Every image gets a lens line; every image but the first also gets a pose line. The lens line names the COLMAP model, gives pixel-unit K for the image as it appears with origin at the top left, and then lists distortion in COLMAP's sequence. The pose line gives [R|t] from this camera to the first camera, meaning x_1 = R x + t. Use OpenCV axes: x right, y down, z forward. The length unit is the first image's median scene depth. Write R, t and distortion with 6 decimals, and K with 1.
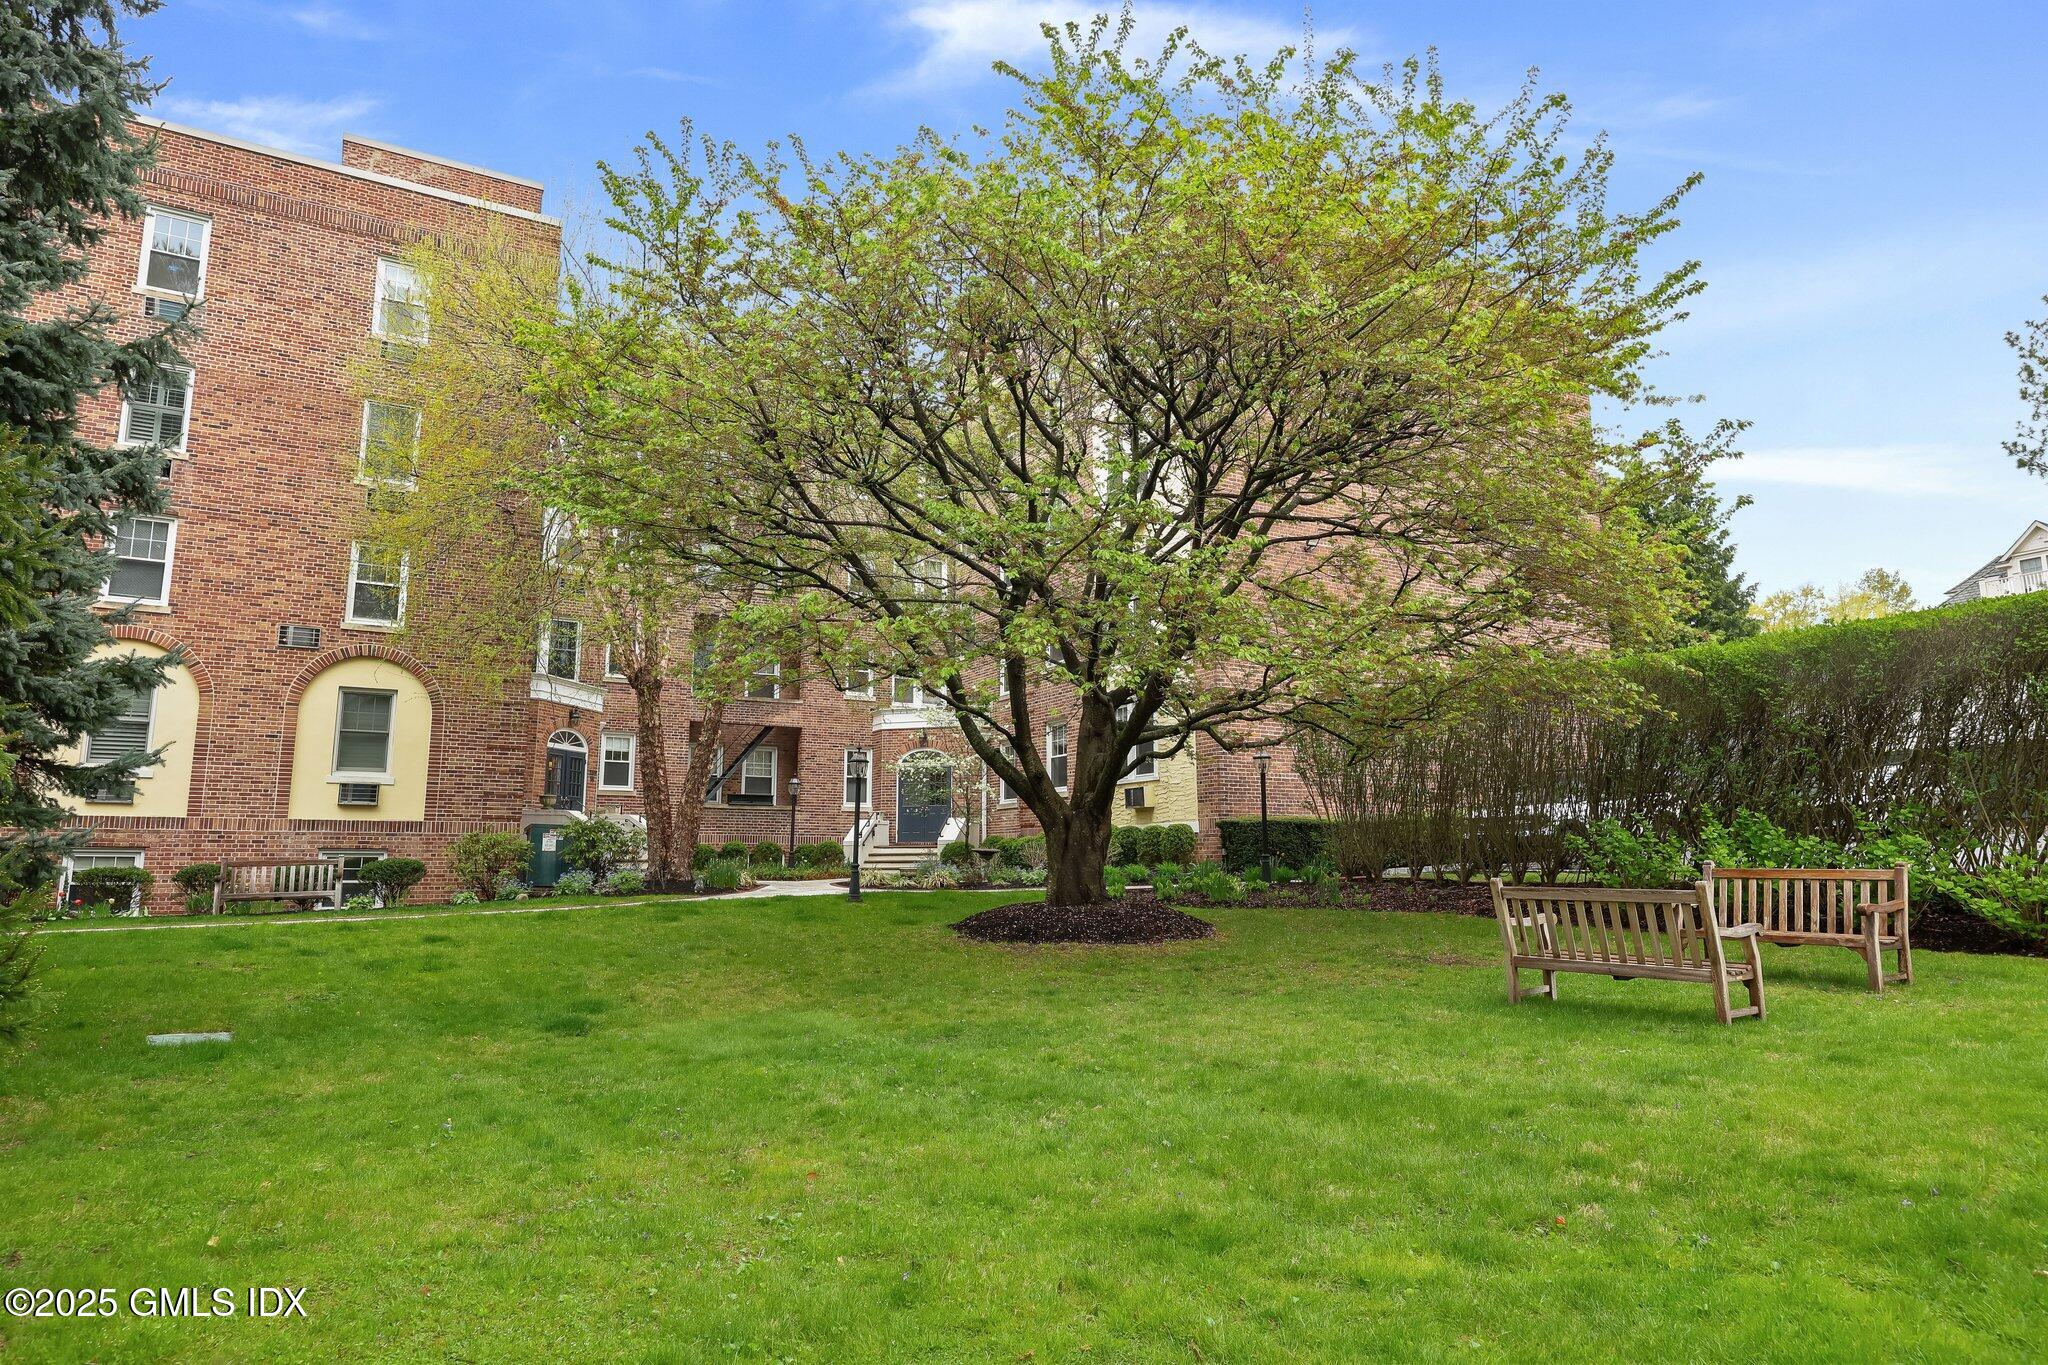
lens RADIAL K [[1221.2, 0, 1027.3], [0, 1221.2, 679.1], [0, 0, 1]] dist [0.005582, 0.000929]
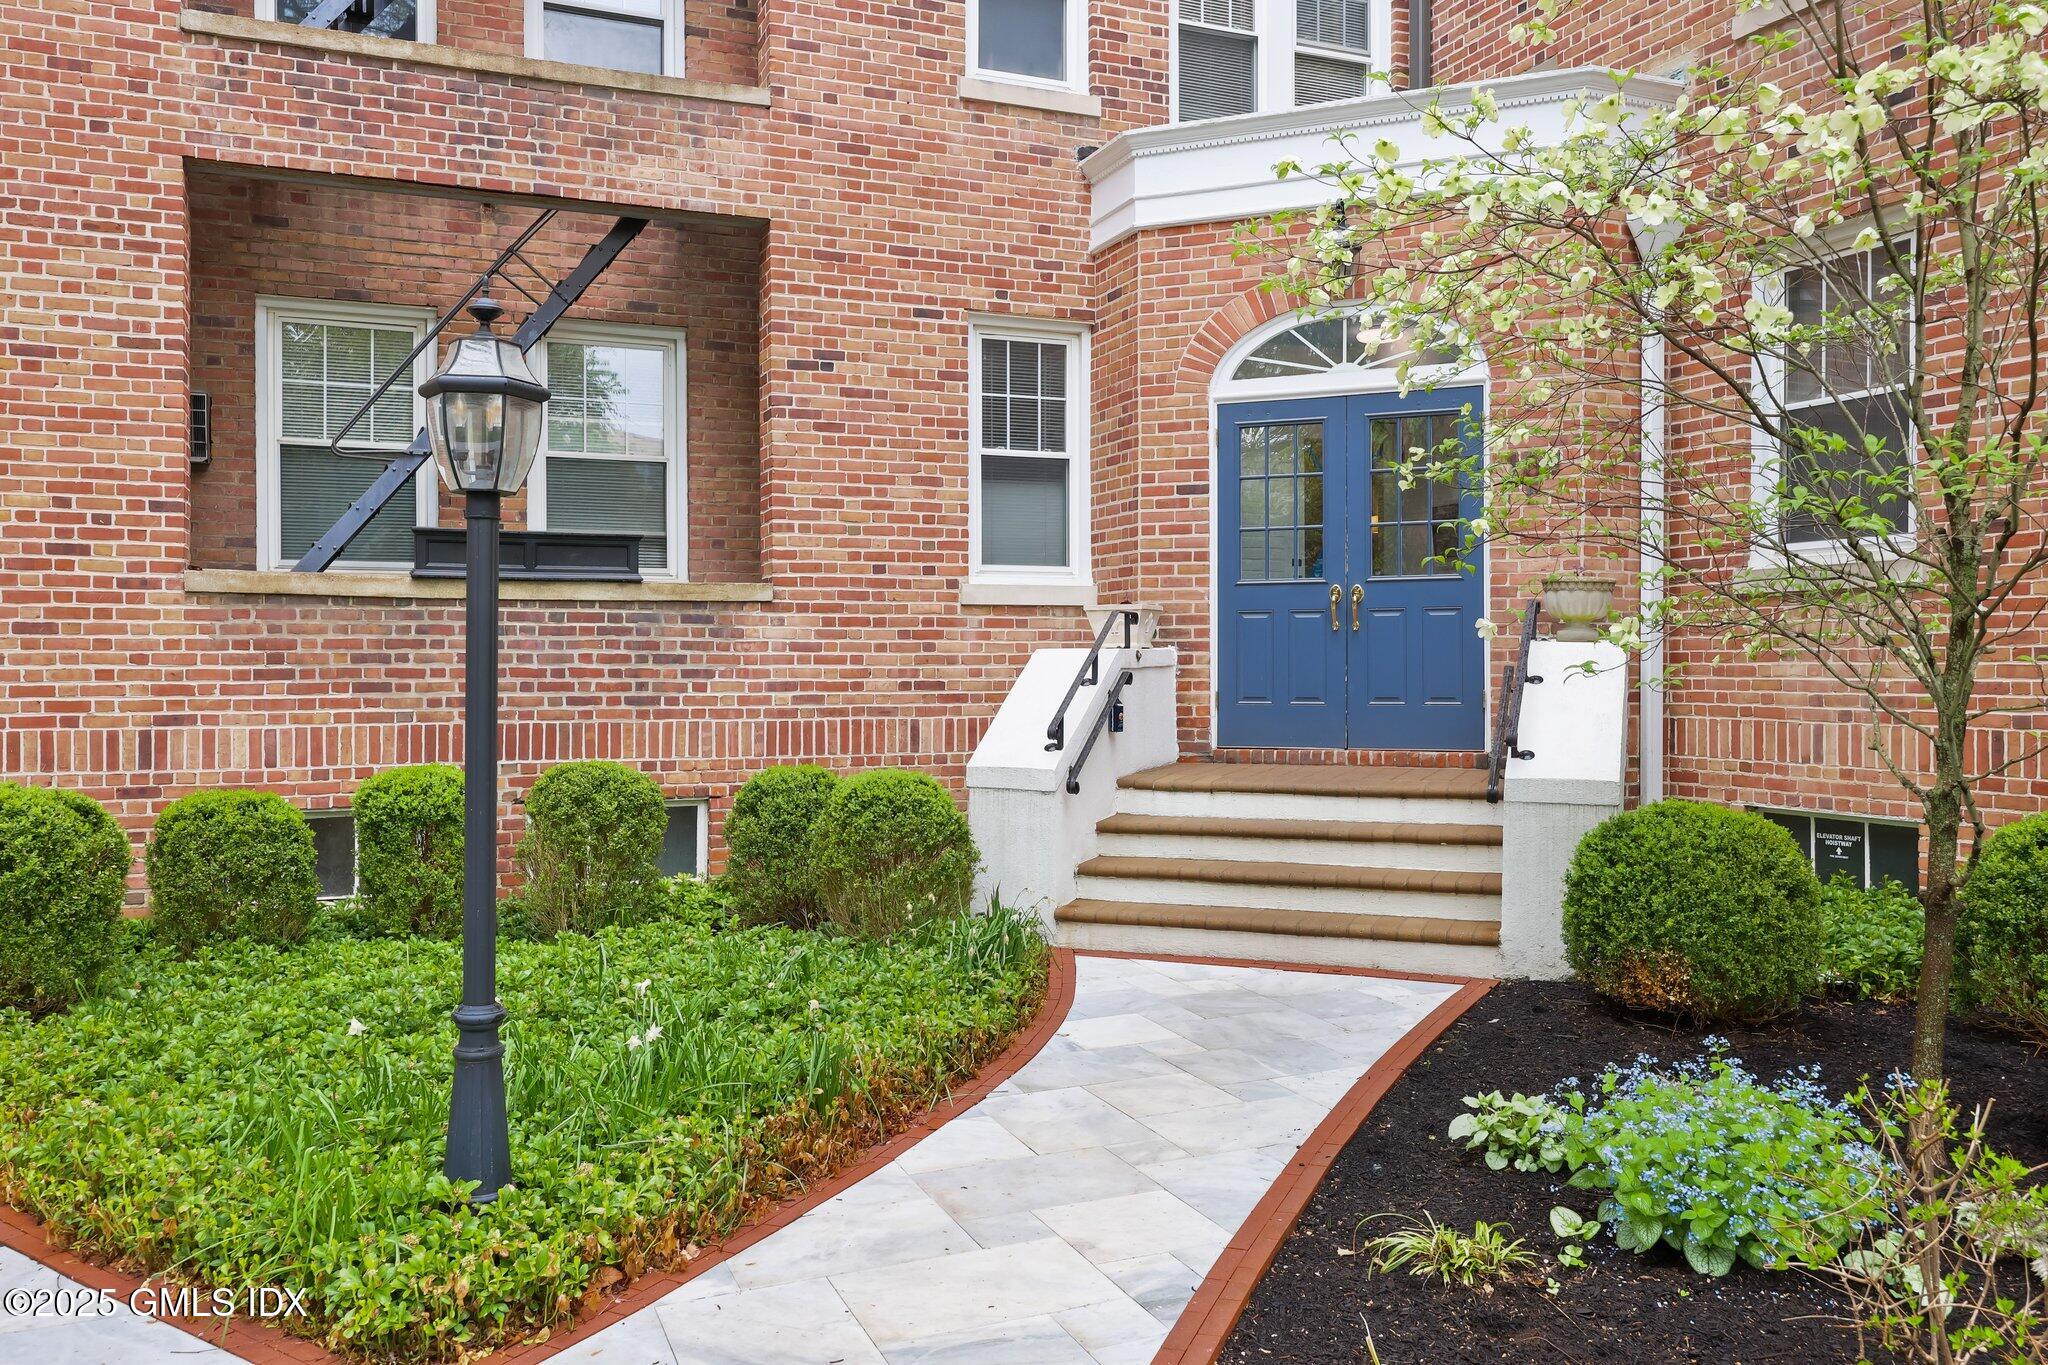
lens RADIAL K [[1611.1, 0, 1029.5], [0, 1611.1, 676.6], [0, 0, 1]] dist [0.004411, 0.000145]
pose [[0.991904, 0.002015, -0.126971, -0.105808], [0.018988, 0.986281, 0.163982, 0.075503], [0.125559, -0.165065, 0.978258, 0.736260]]
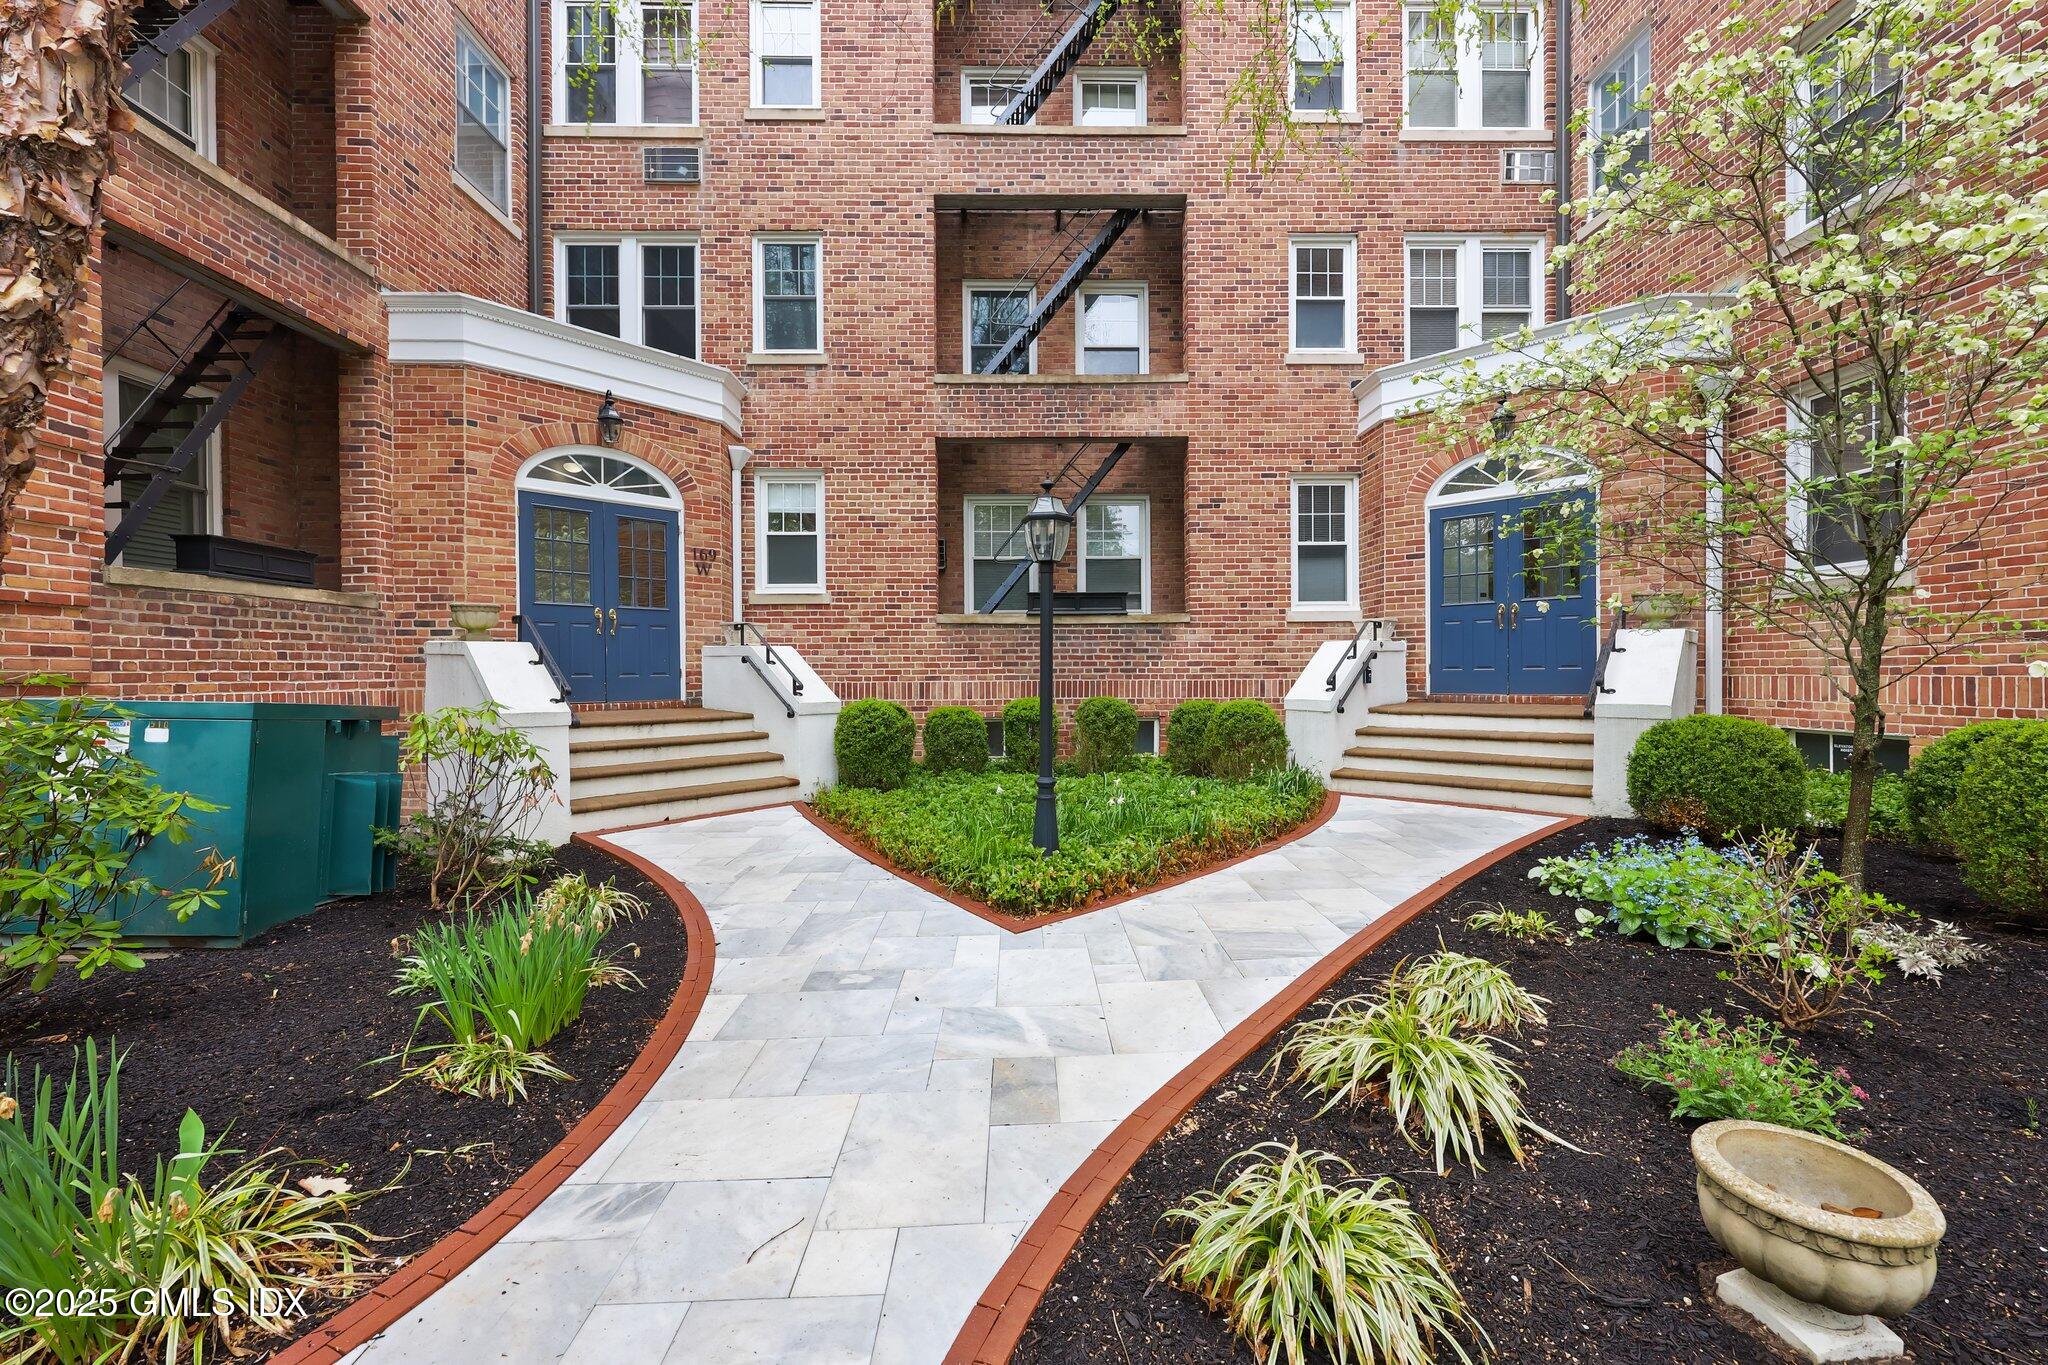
lens RADIAL K [[827.8, 0, 1024.6], [0, 827.8, 683.1], [0, 0, 1]] dist [0.000363, 0.000201]
pose [[0.875064, 0.002219, -0.484003, -0.093570], [0.081126, 0.985170, 0.151191, 0.079693], [0.477160, -0.171567, 0.861907, 0.718500]]
